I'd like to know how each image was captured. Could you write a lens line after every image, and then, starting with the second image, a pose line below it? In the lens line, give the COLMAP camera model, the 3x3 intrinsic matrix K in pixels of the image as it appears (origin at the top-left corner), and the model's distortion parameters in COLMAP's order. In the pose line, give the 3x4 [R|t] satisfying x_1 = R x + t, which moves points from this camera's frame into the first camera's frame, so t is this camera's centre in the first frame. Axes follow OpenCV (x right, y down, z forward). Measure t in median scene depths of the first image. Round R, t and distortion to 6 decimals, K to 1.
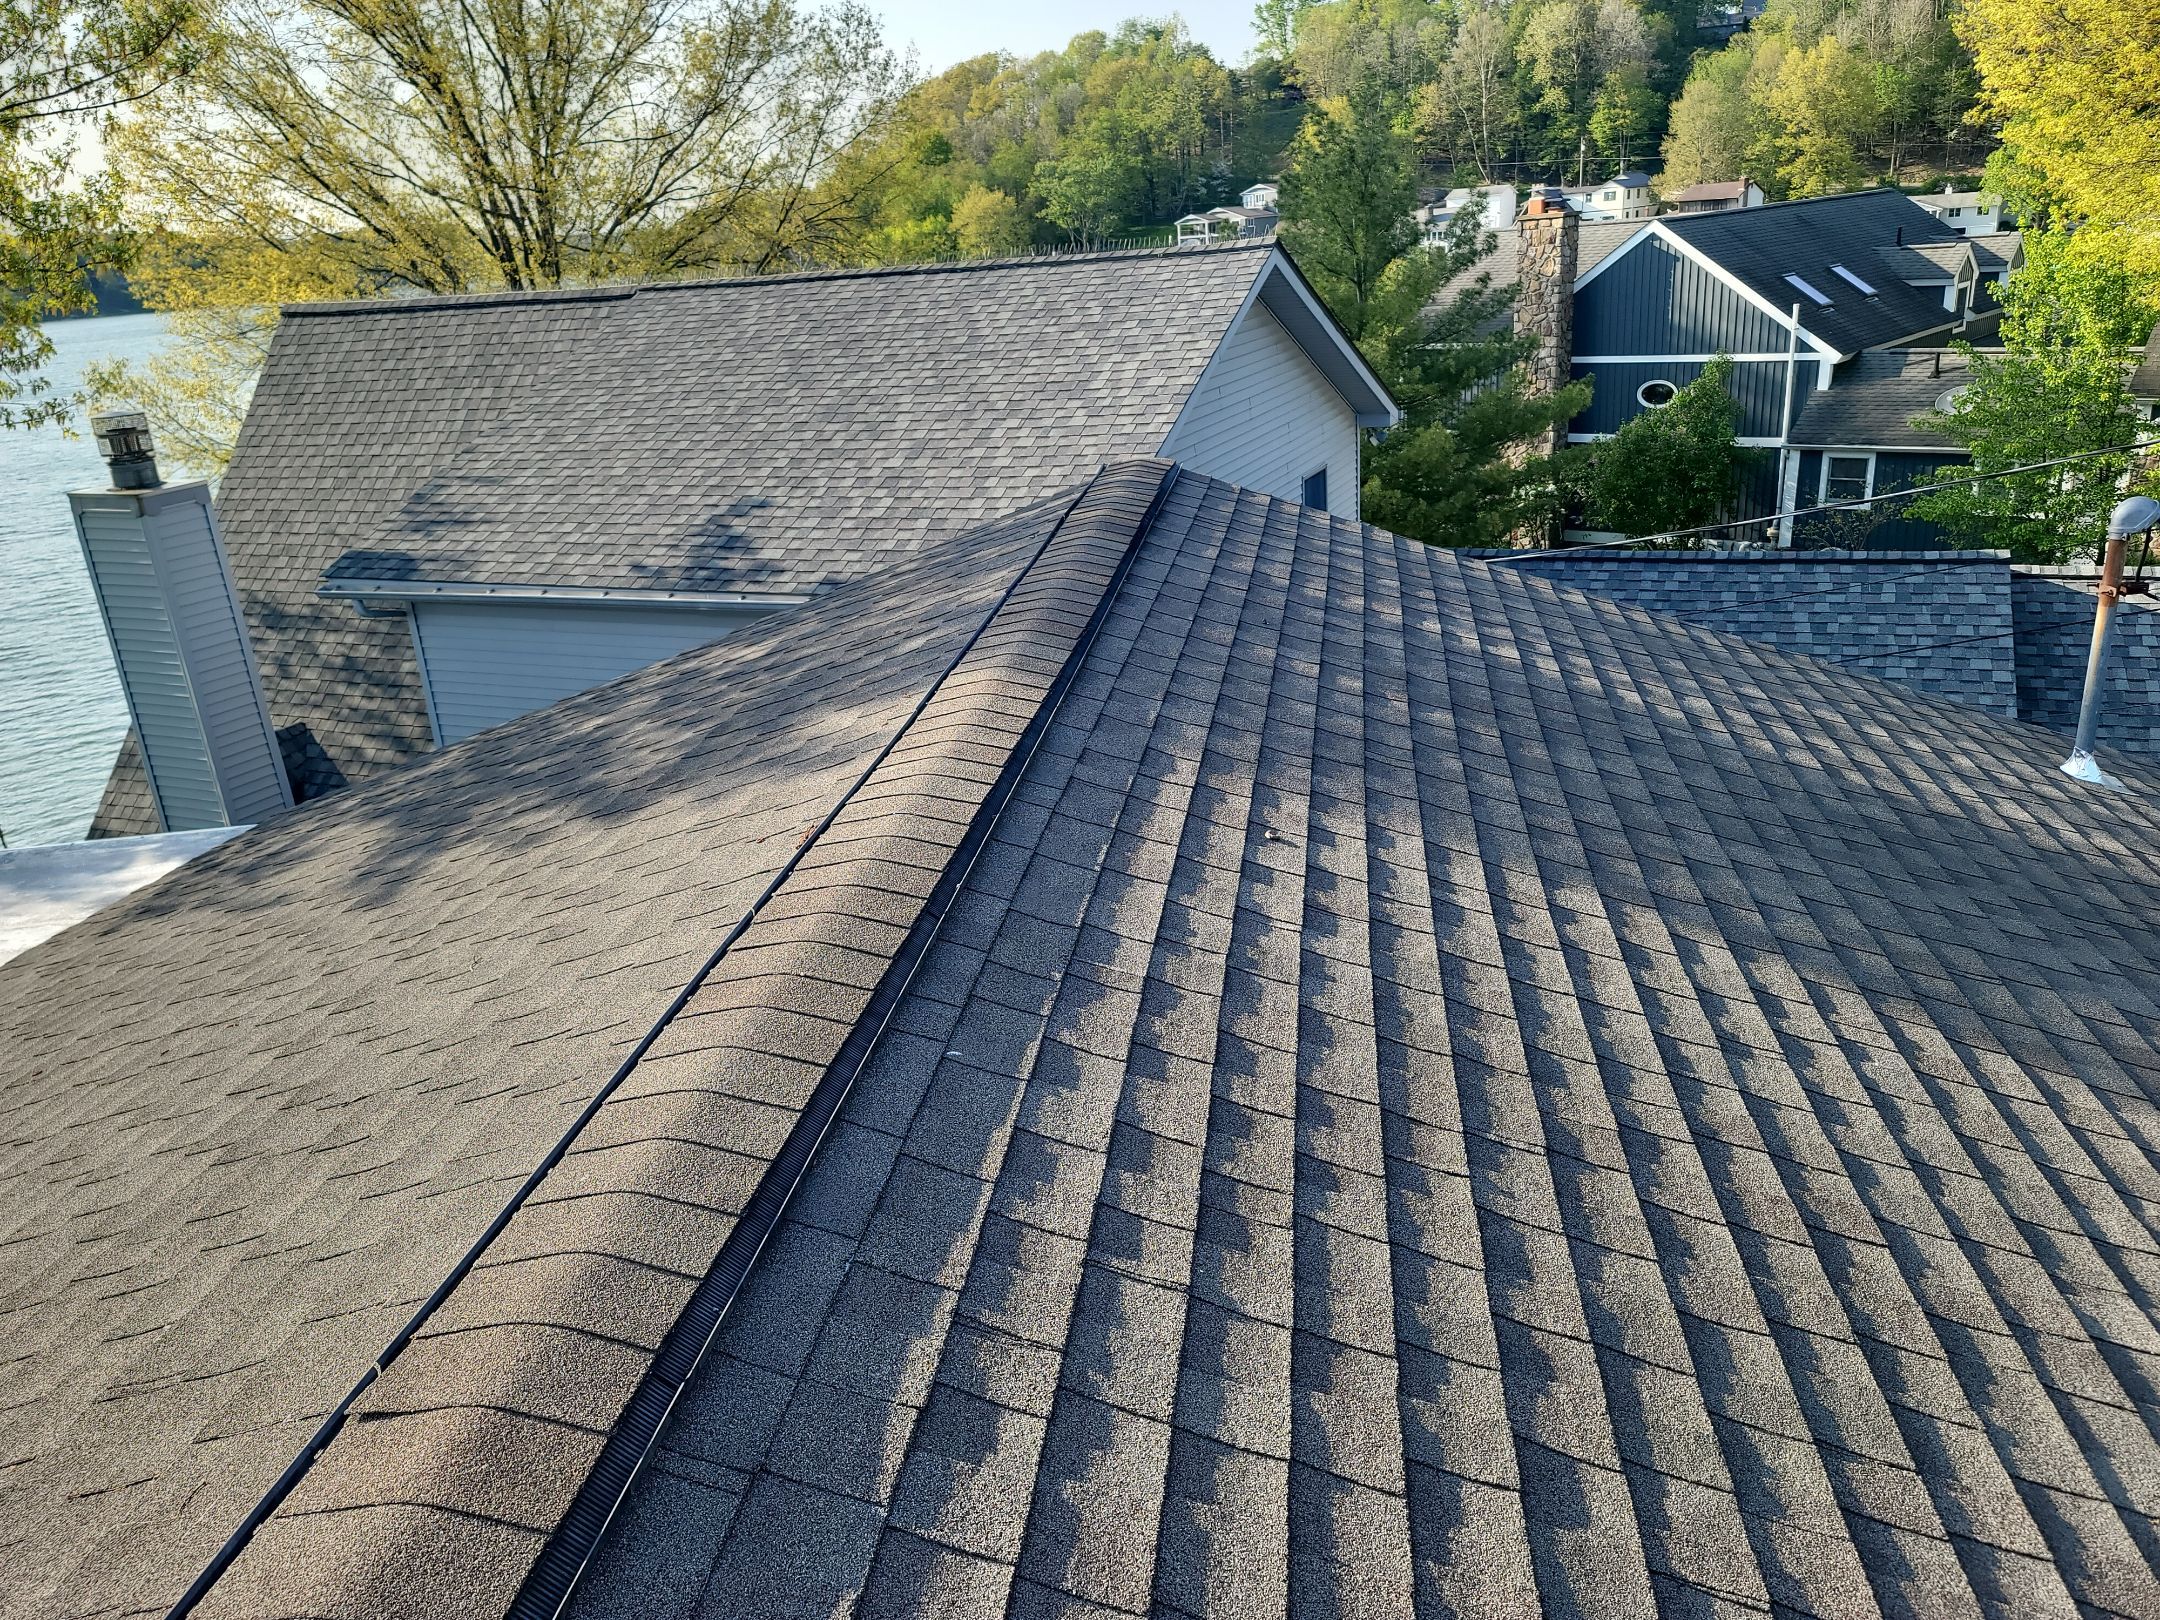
lens RADIAL K [[1571.6, 0, 1048.2], [0, 1571.6, 823.3], [0, 0, 1]] dist [0.071504, -0.062783]
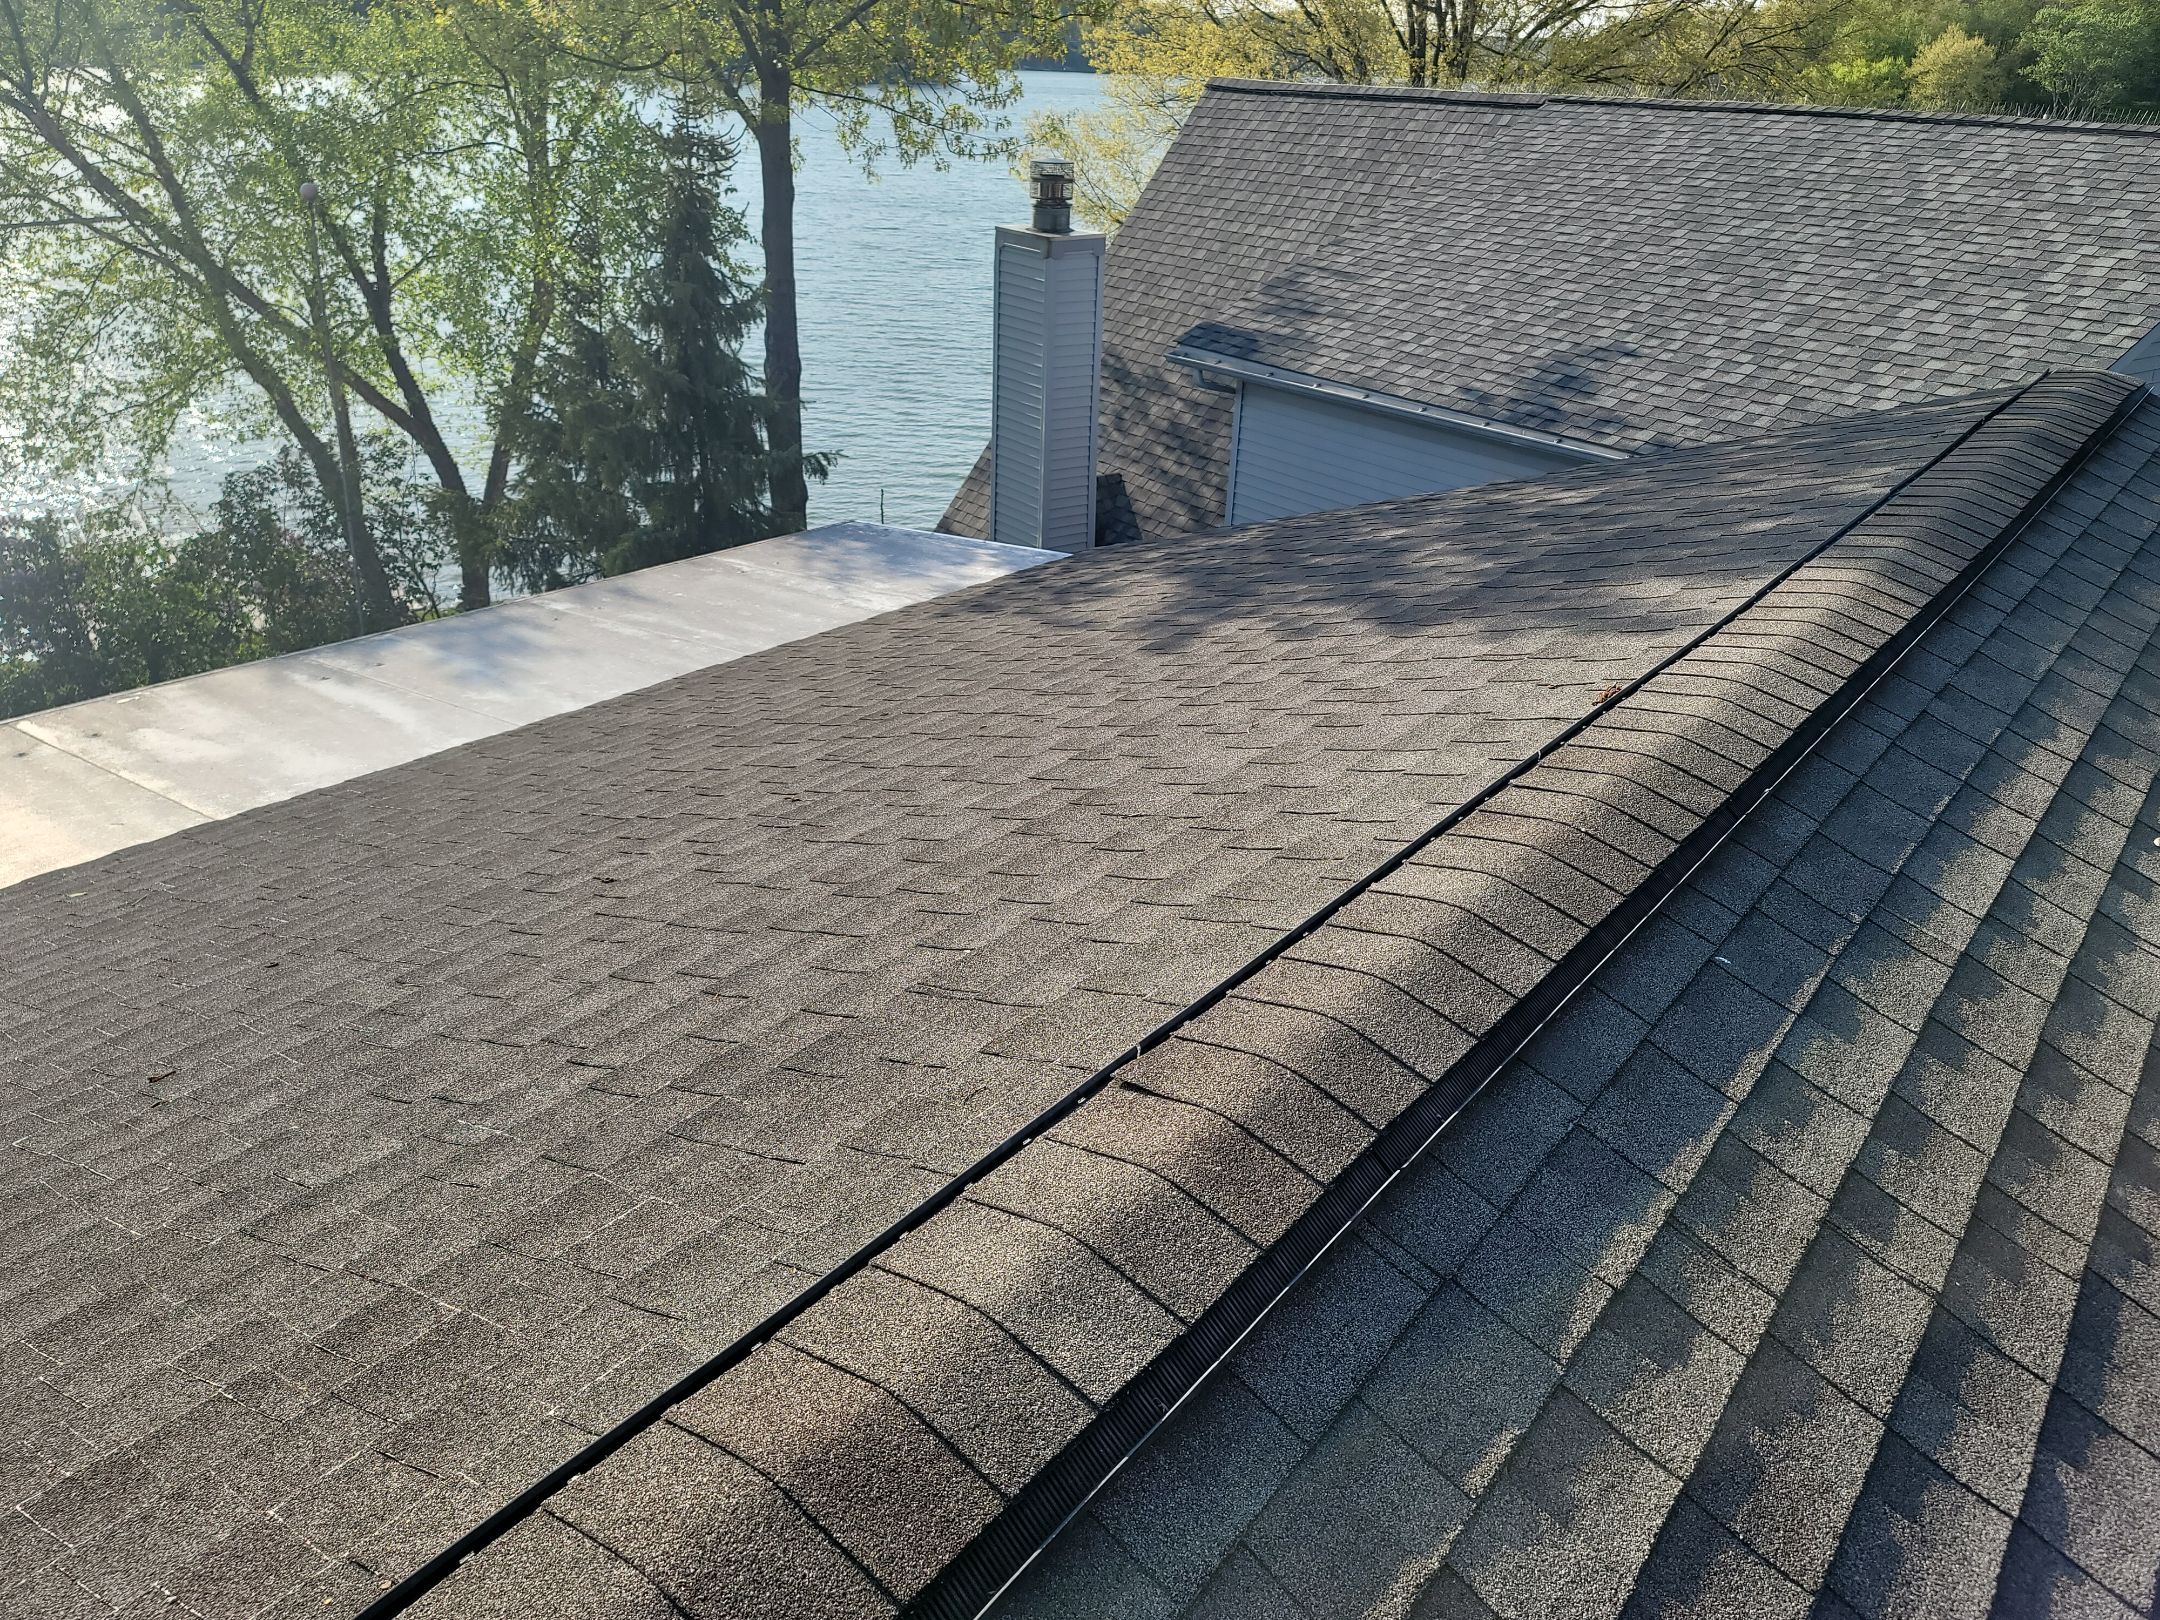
lens RADIAL K [[1571.6, 0, 1092.4], [0, 1571.6, 805.2], [0, 0, 1]] dist [0.071504, -0.062783]
pose [[0.877456, 0.296921, -0.376707, -0.015795], [-0.261701, 0.954529, 0.142785, 0.005750], [0.401974, -0.026703, 0.915262, -0.002132]]
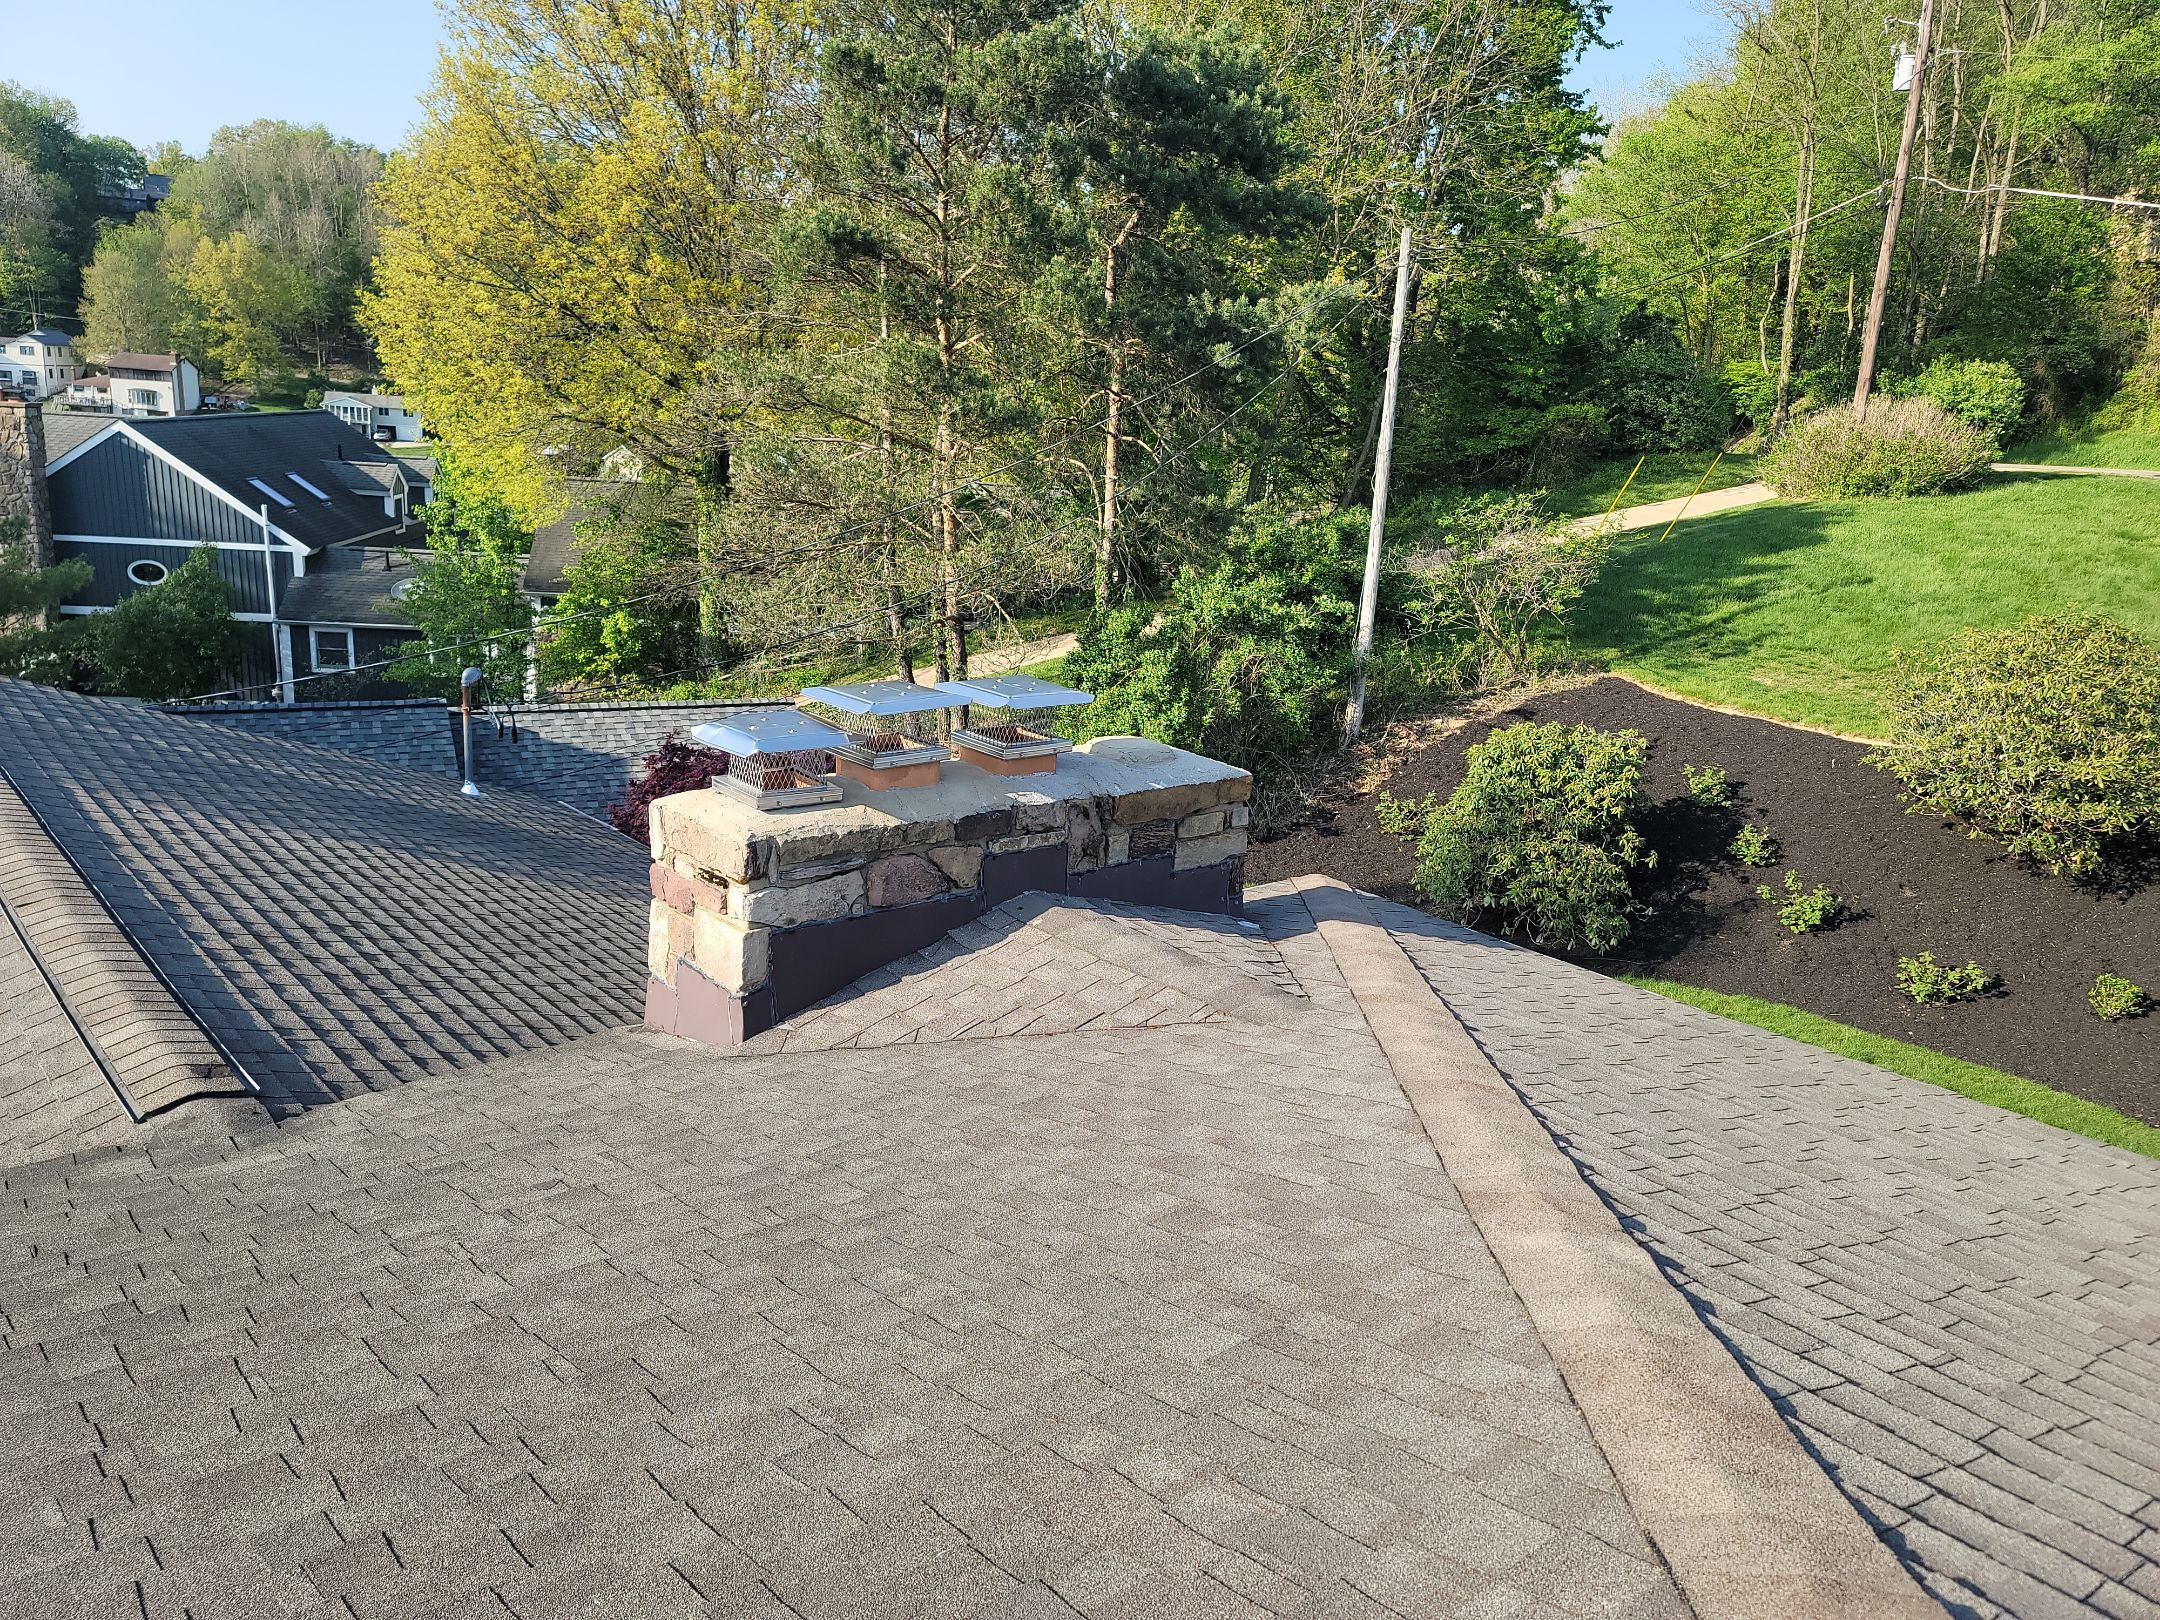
lens RADIAL K [[1571.6, 0, 1087.6], [0, 1571.6, 805.8], [0, 0, 1]] dist [0.071504, -0.062783]
pose [[0.622843, -0.087095, 0.777483, -0.334395], [0.172184, 0.984677, -0.027631, 0.123512], [-0.763164, 0.151080, 0.628296, -0.647500]]
